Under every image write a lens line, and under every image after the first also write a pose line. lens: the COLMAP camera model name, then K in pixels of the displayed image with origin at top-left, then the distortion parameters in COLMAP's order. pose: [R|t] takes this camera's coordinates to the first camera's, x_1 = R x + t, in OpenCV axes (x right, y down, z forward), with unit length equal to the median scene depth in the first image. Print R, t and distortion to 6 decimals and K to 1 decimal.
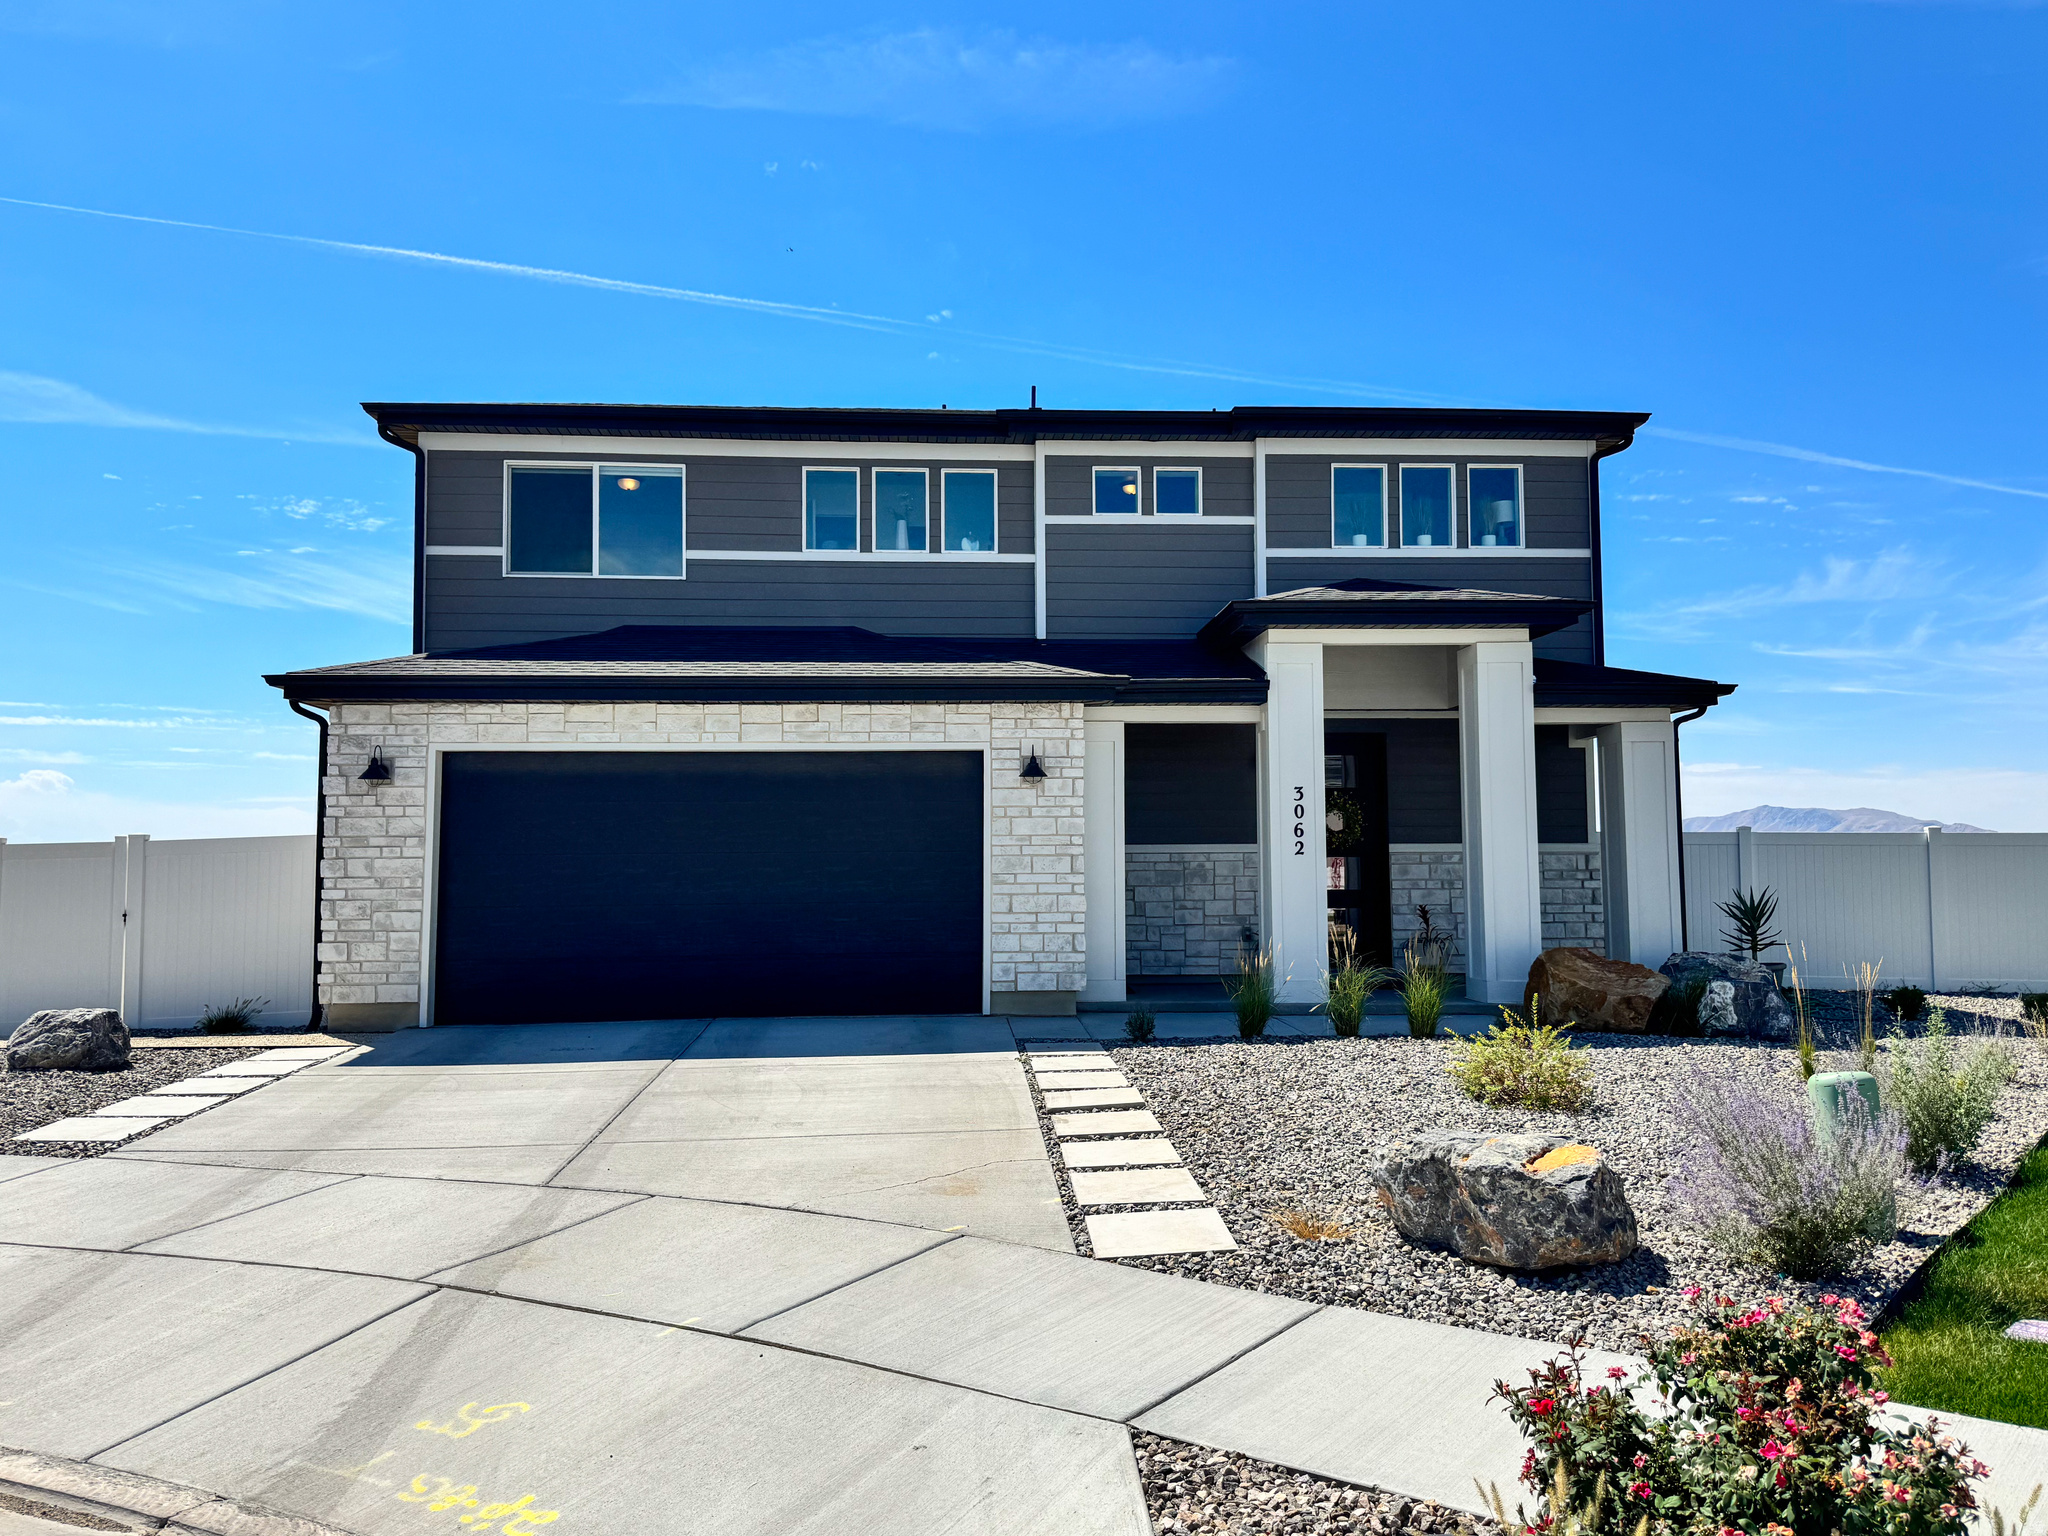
lens RADIAL K [[1433.2, 0, 1020.2], [0, 1433.2, 767.4], [0, 0, 1]] dist [0.130651, -0.199788]
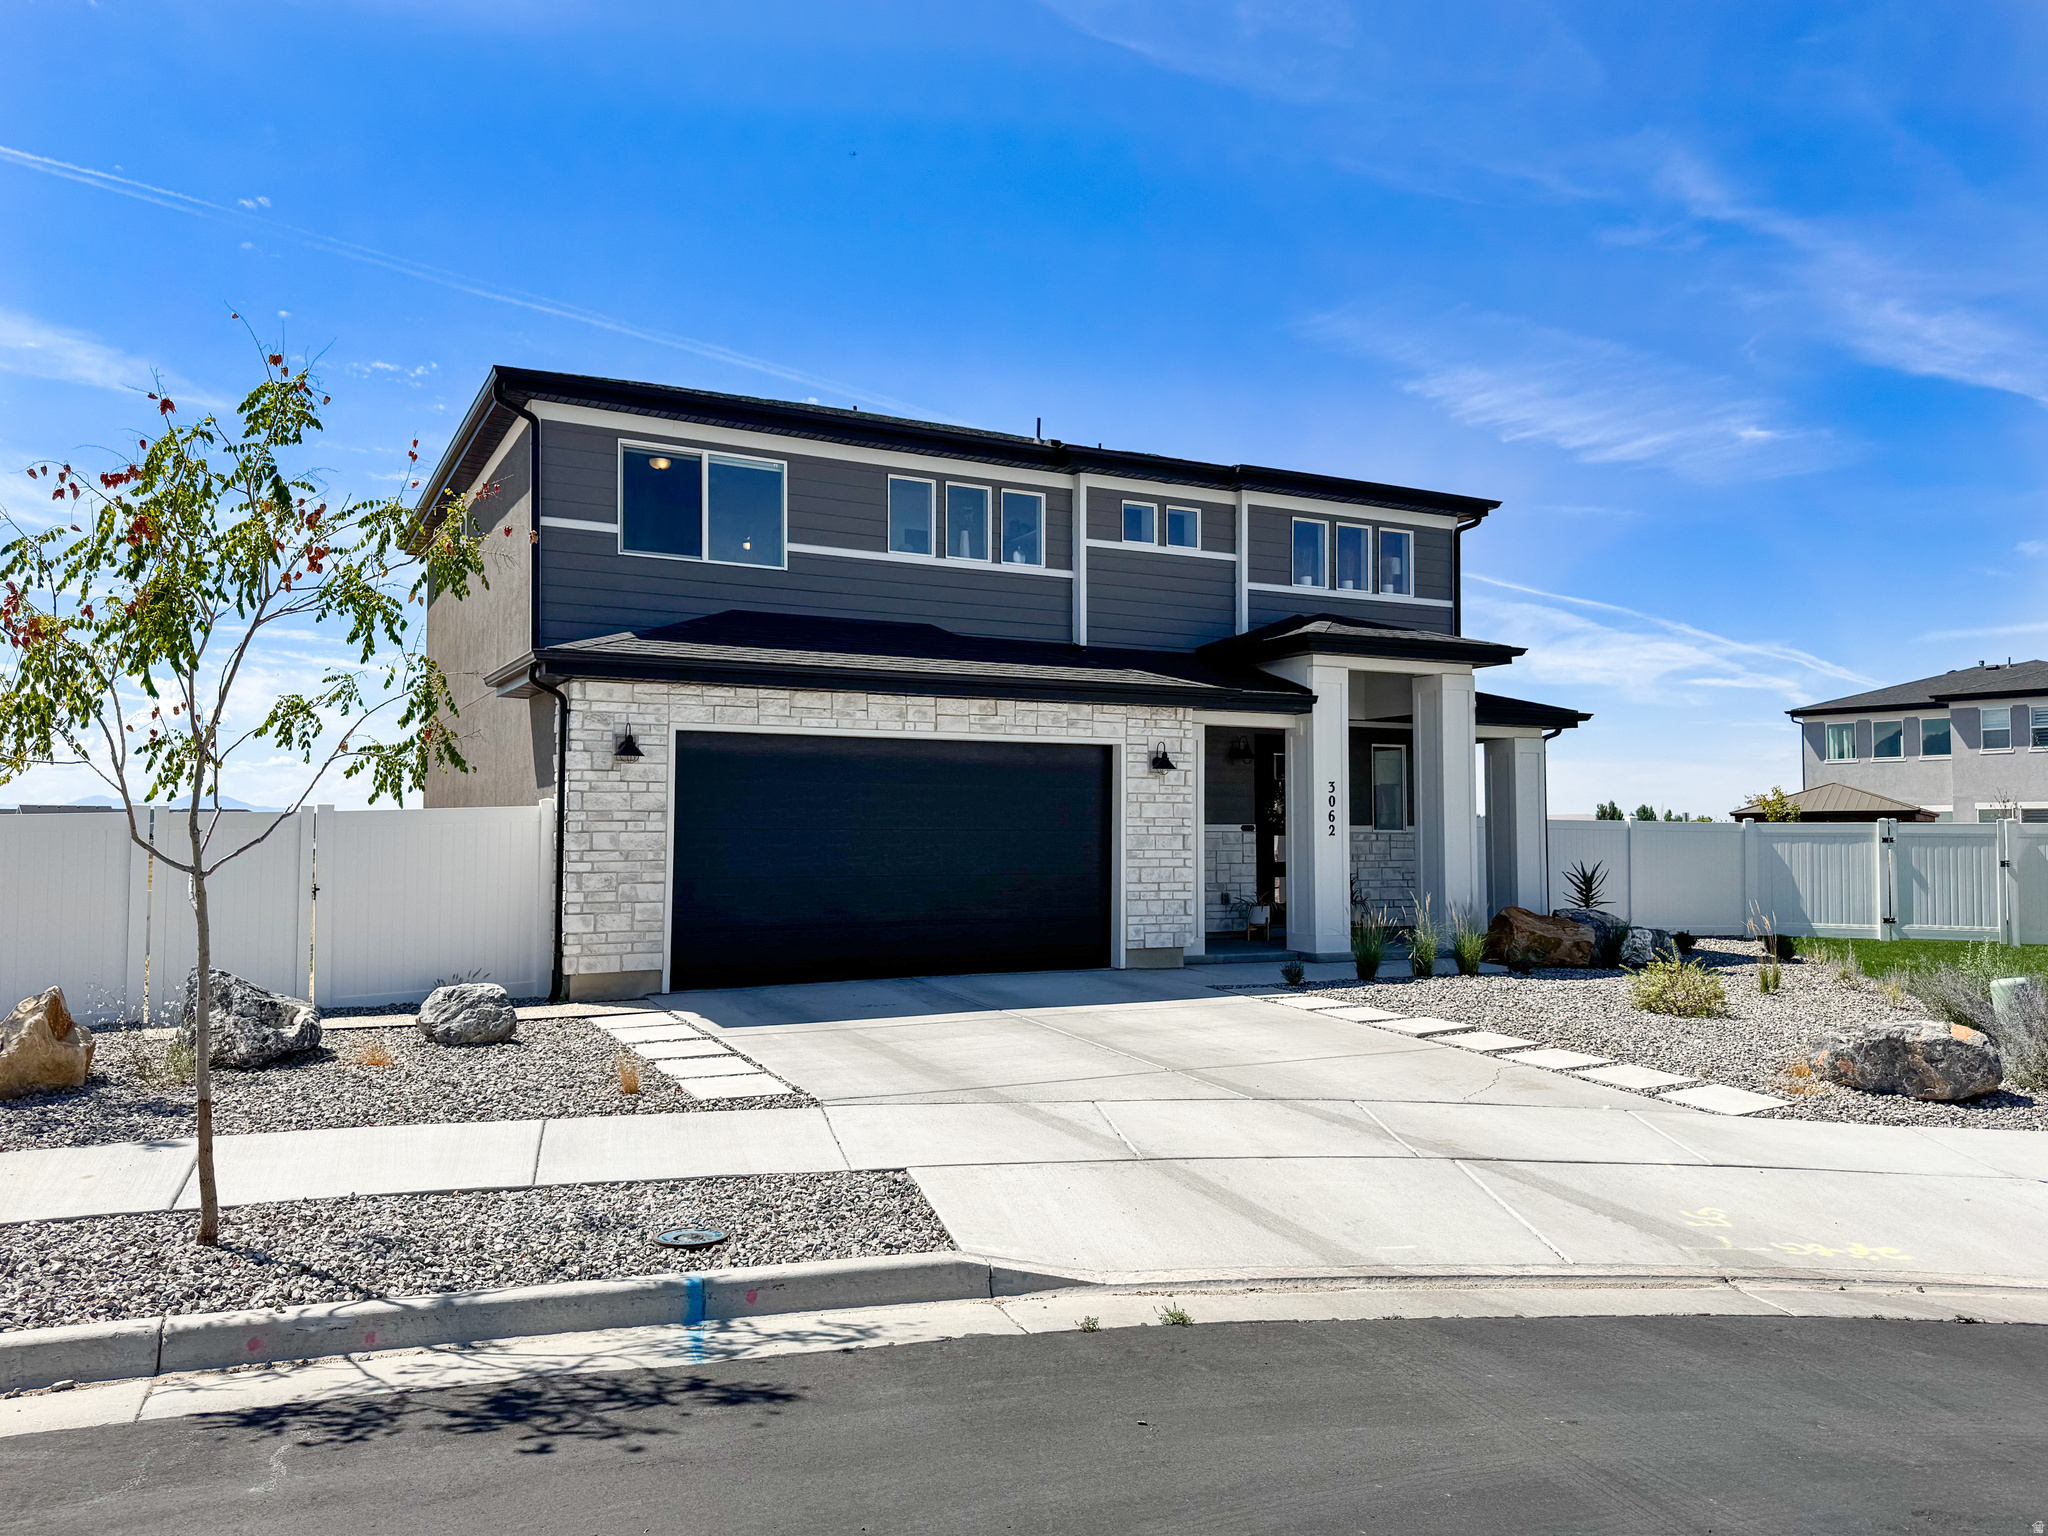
lens RADIAL K [[1422.6, 0, 1023.8], [0, 1422.6, 764.6], [0, 0, 1]] dist [0.139891, -0.141279]
pose [[0.919687, 0.027223, 0.391707, -0.544453], [-0.034784, 0.999320, 0.012217, -0.007338], [-0.391108, -0.024861, 0.920009, -0.044092]]
